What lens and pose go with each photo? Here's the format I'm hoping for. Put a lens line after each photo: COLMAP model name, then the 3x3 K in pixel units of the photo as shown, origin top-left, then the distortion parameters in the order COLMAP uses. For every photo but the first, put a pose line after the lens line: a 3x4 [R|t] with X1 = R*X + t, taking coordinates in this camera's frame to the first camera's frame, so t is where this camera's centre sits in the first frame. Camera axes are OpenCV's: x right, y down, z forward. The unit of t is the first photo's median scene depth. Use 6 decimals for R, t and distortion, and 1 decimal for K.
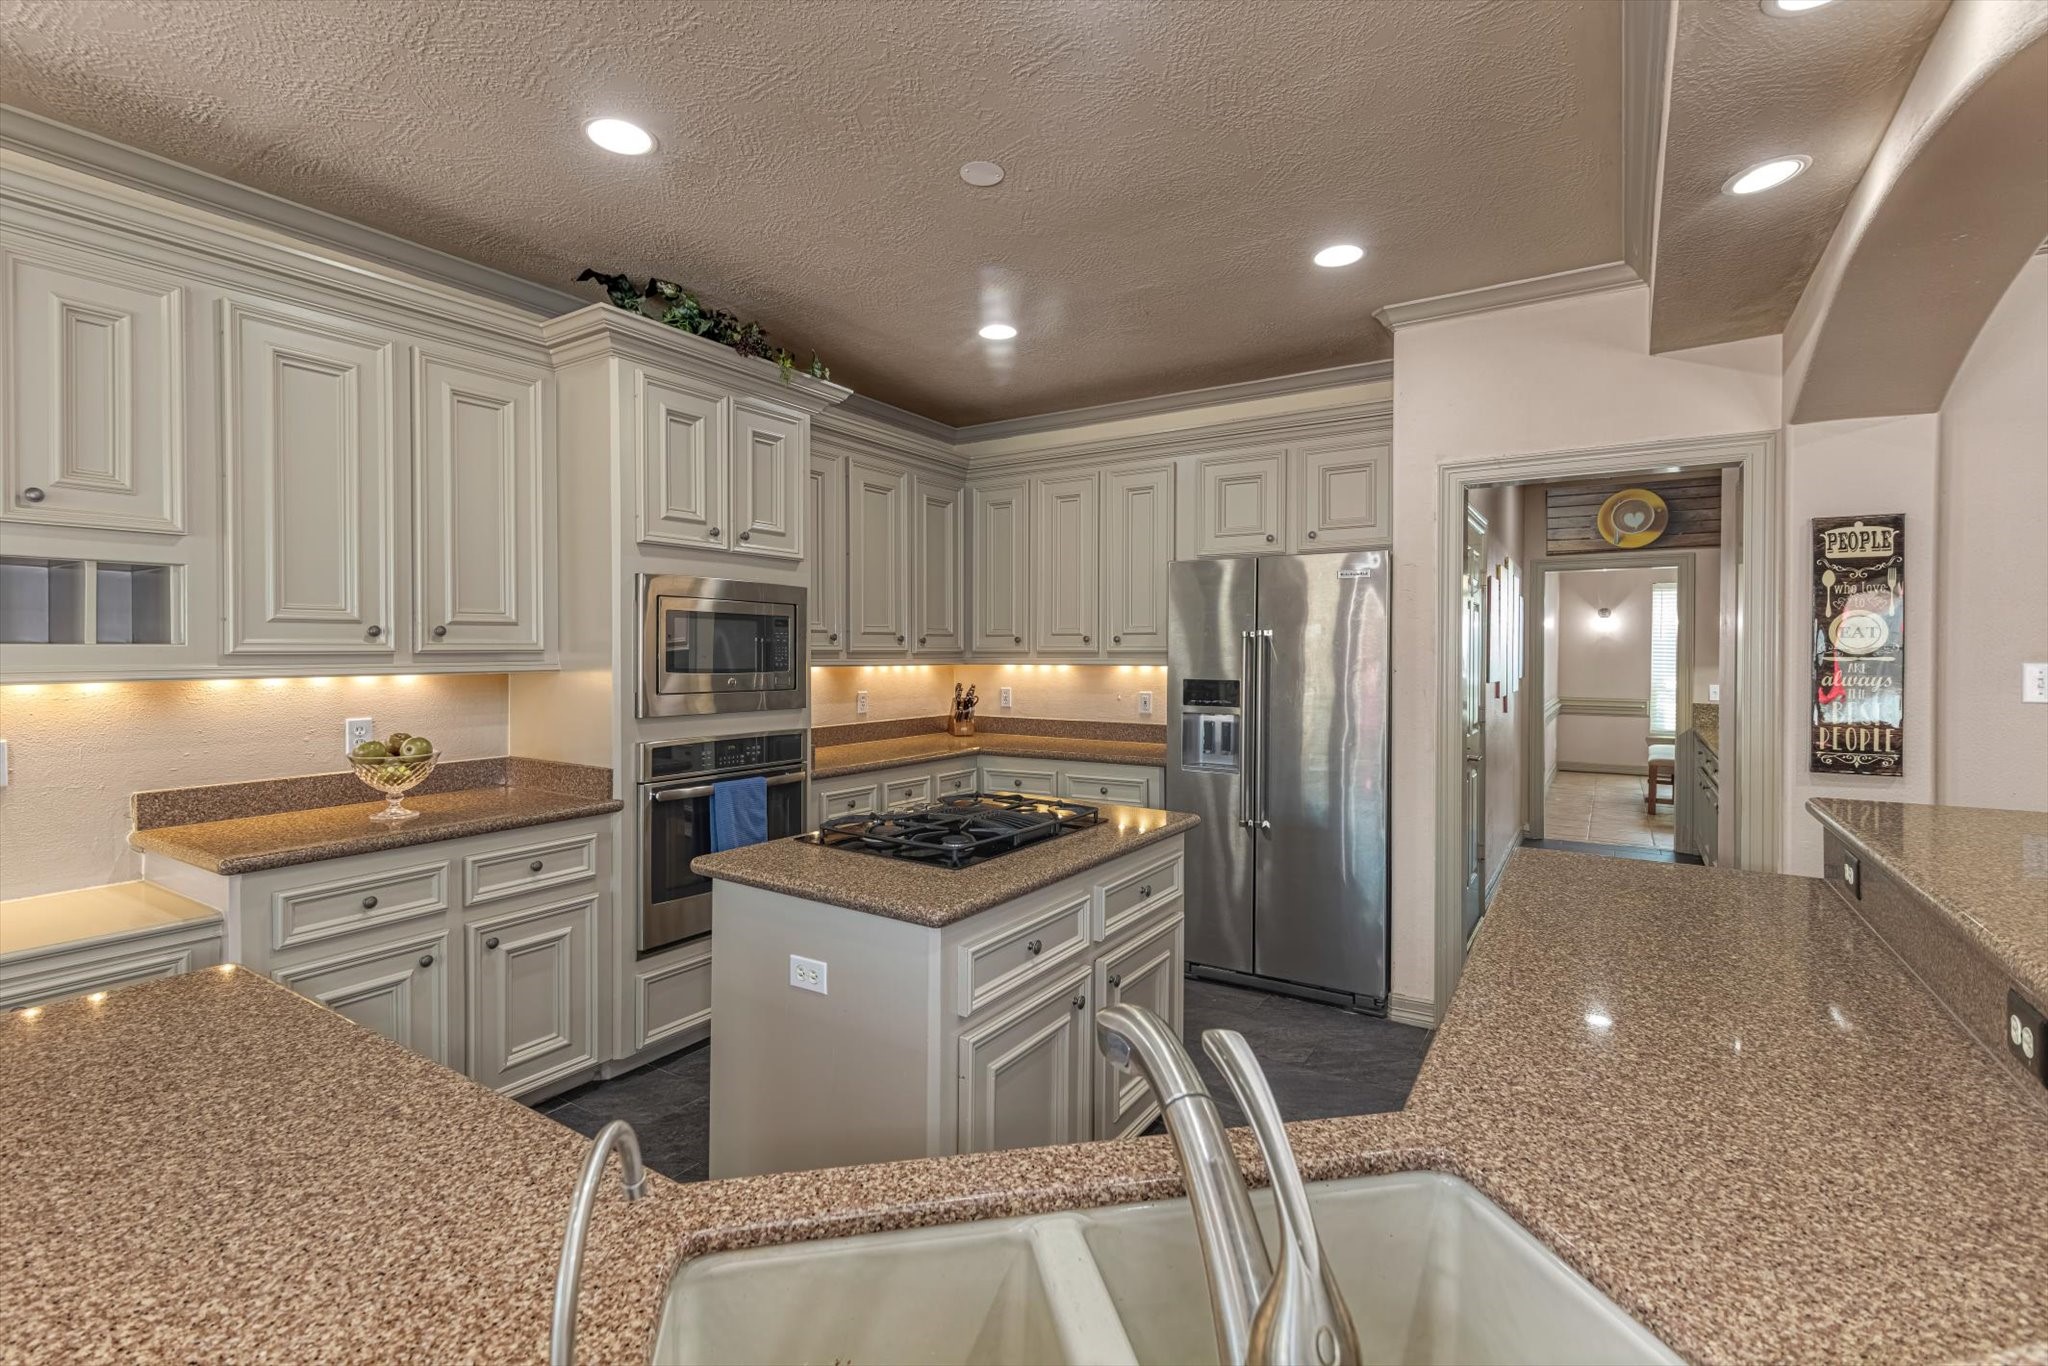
lens RADIAL K [[933.2, 0, 1034.4], [0, 933.2, 670.7], [0, 0, 1]] dist [0.012051, -0.001296]
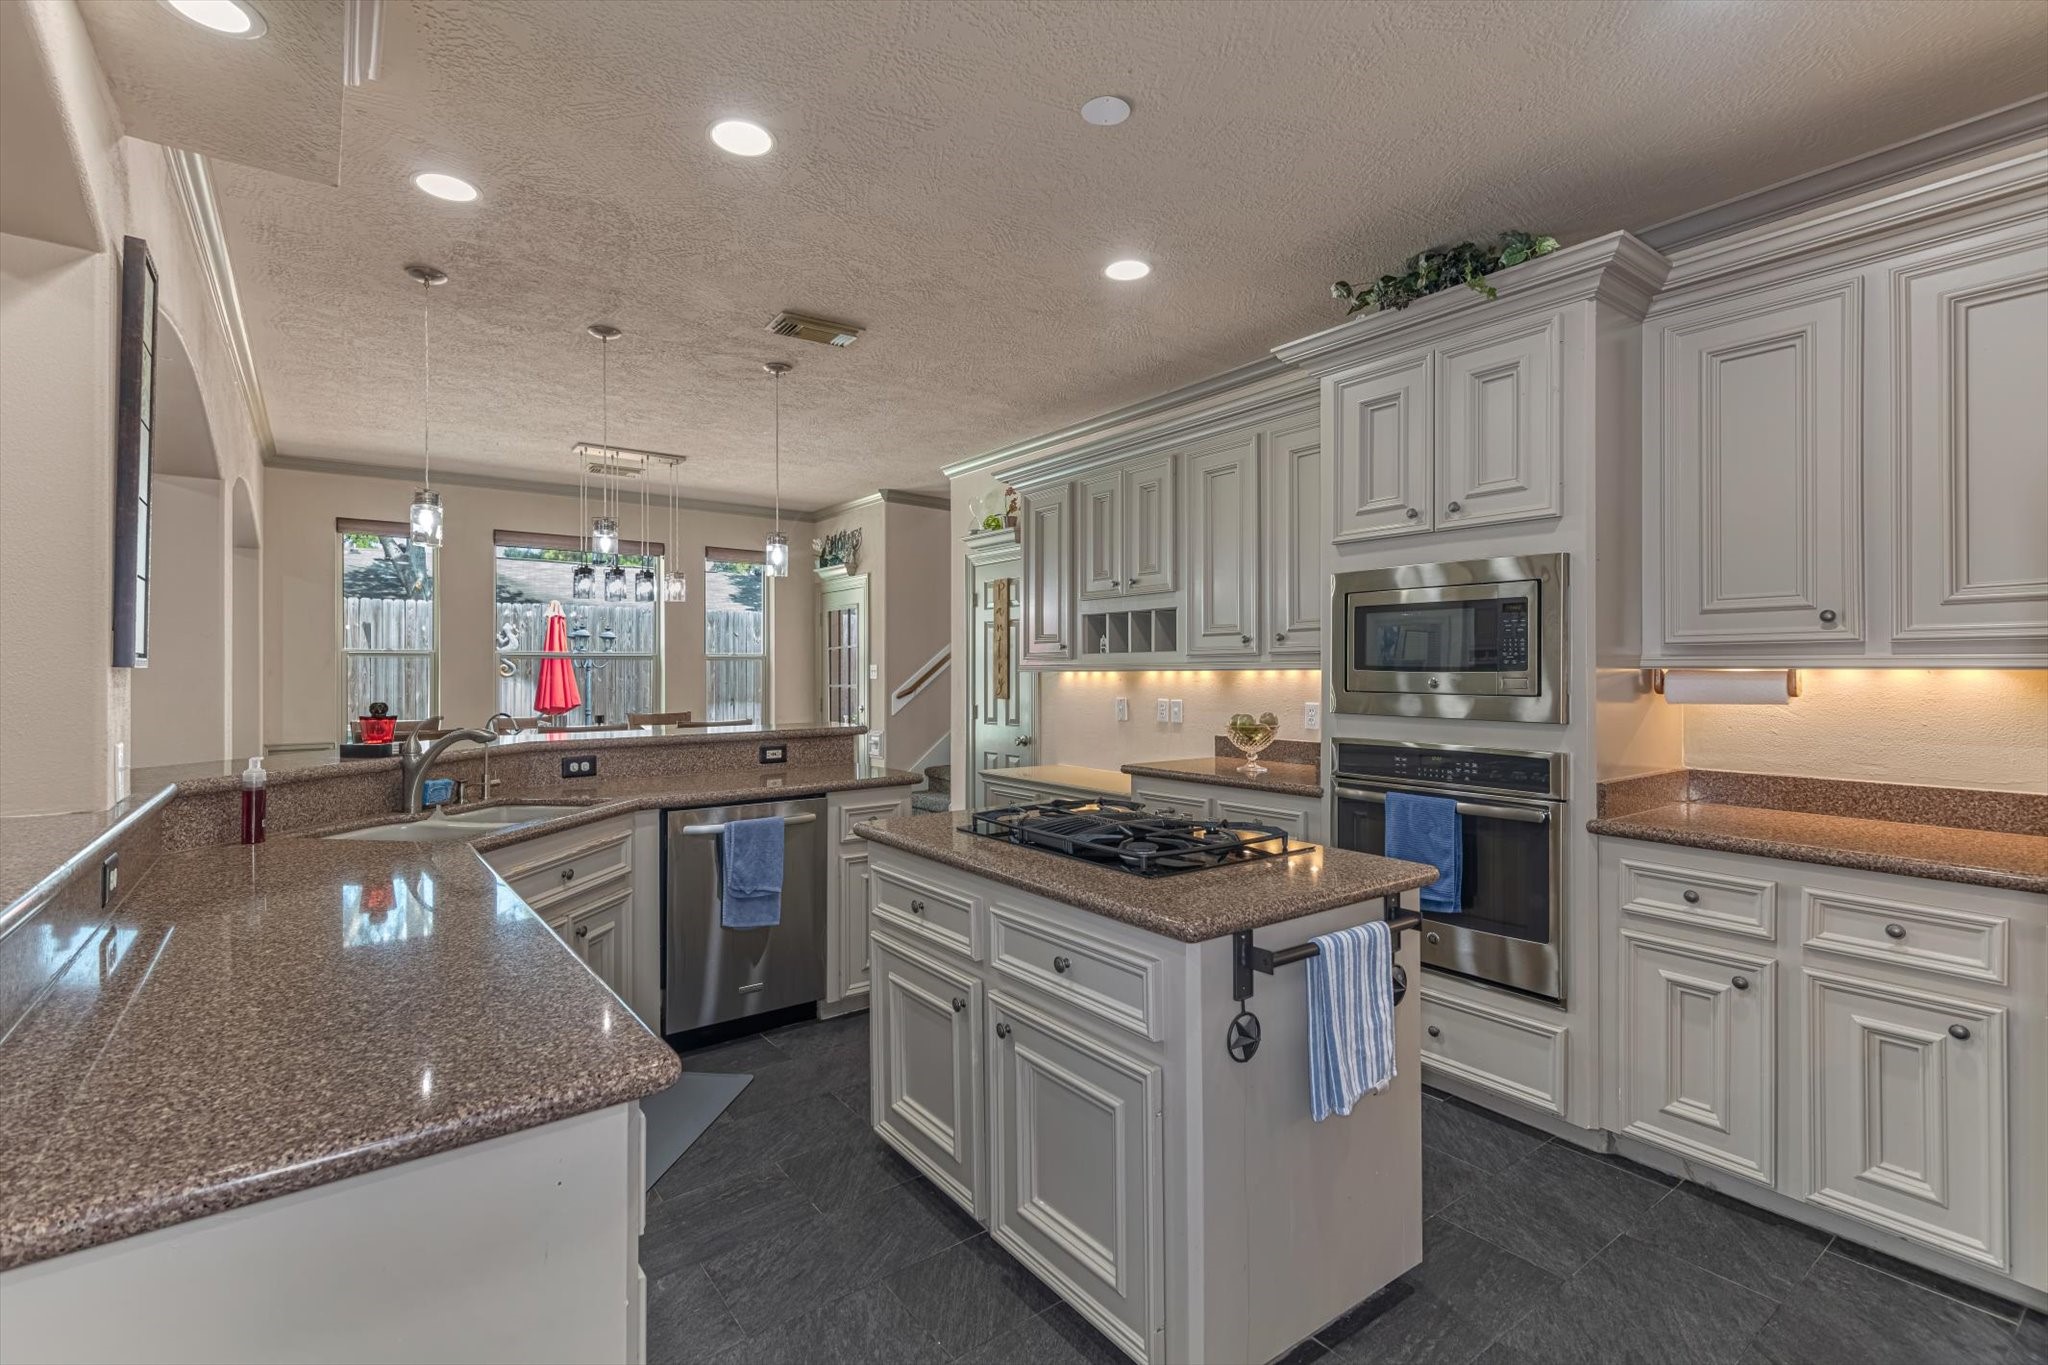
lens RADIAL K [[933.2, 0, 993.0], [0, 933.2, 671.5], [0, 0, 1]] dist [0.012051, -0.001296]
pose [[-0.385650, -0.002354, -0.922642, 0.680053], [-0.017108, 0.999843, 0.004599, 0.006585], [0.922486, 0.017558, -0.385630, 1.035408]]
